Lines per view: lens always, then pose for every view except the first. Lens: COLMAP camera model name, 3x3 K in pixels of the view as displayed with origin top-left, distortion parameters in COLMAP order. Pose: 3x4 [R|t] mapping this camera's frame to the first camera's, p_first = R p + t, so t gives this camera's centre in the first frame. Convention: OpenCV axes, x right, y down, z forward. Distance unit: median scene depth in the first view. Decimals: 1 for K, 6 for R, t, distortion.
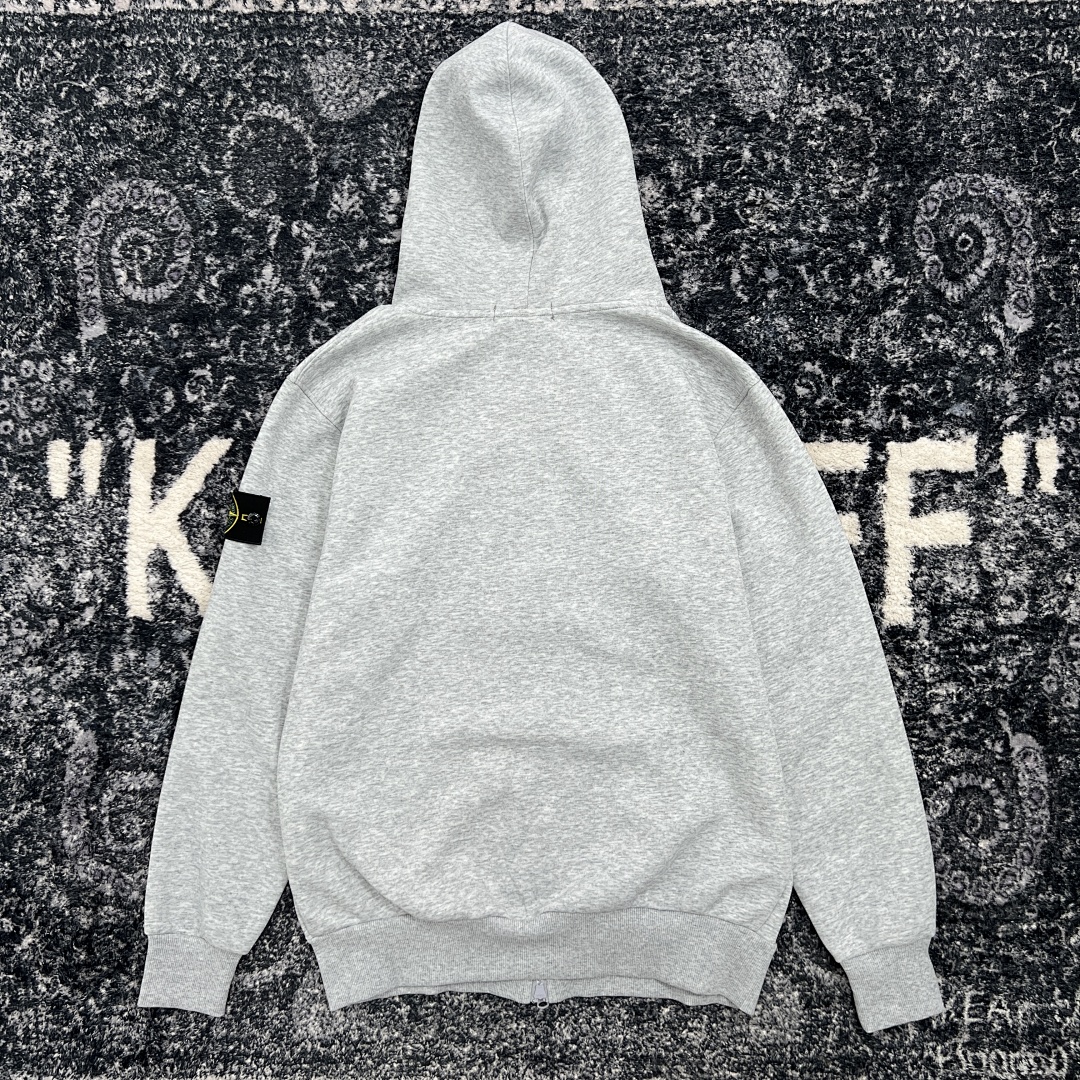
lens RADIAL K [[1103.8, 0, 527.3], [0, 1103.8, 514.9], [0, 0, 1]] dist [0.004204, 0.000000]
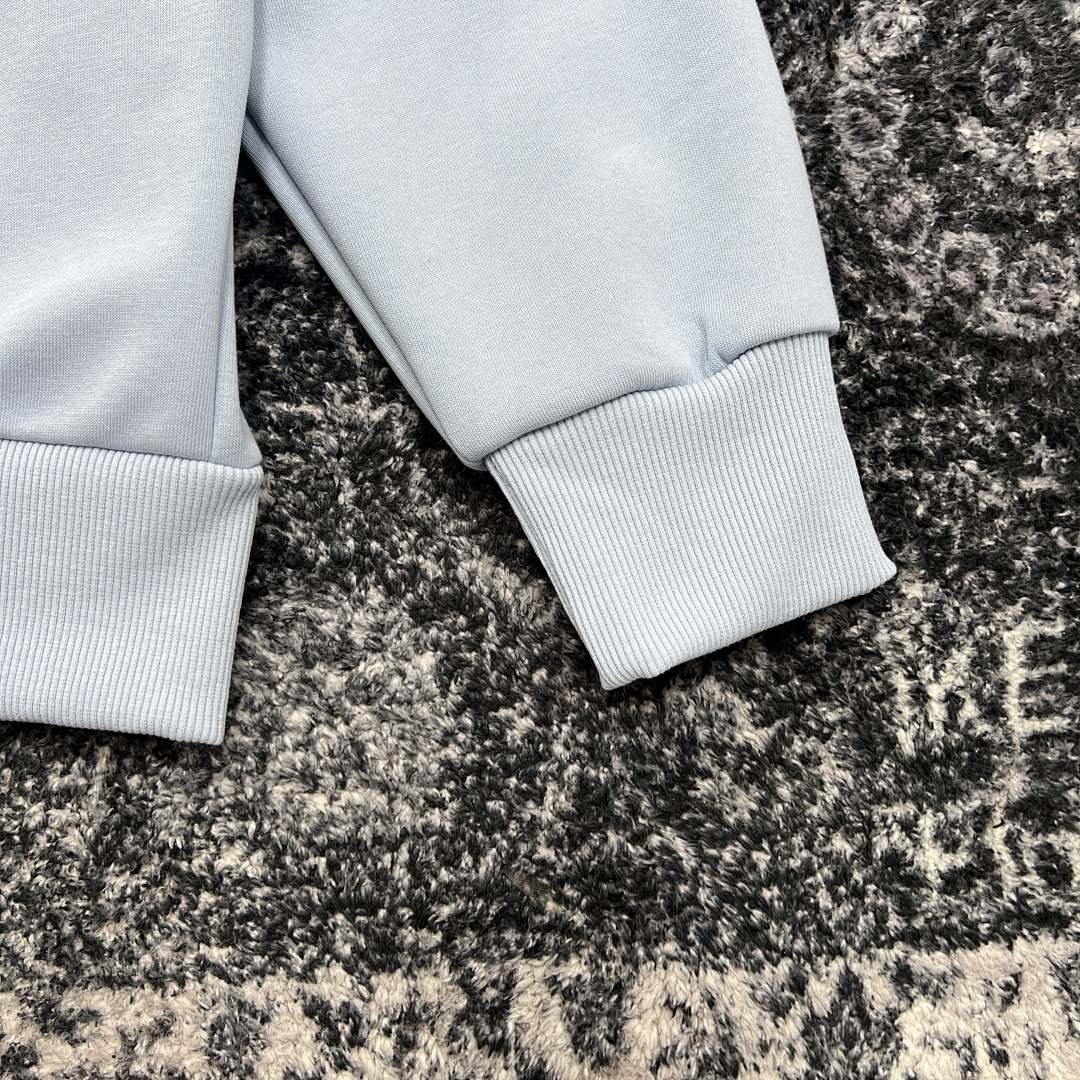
lens RADIAL K [[1103.8, 0, 522.7], [0, 1103.8, 505.5], [0, 0, 1]] dist [0.004204, 0.000000]
pose [[0.998551, -0.033075, 0.042442, 0.258022], [0.034642, 0.998725, -0.036725, 0.405445], [-0.041173, 0.038142, 0.998424, 0.712374]]
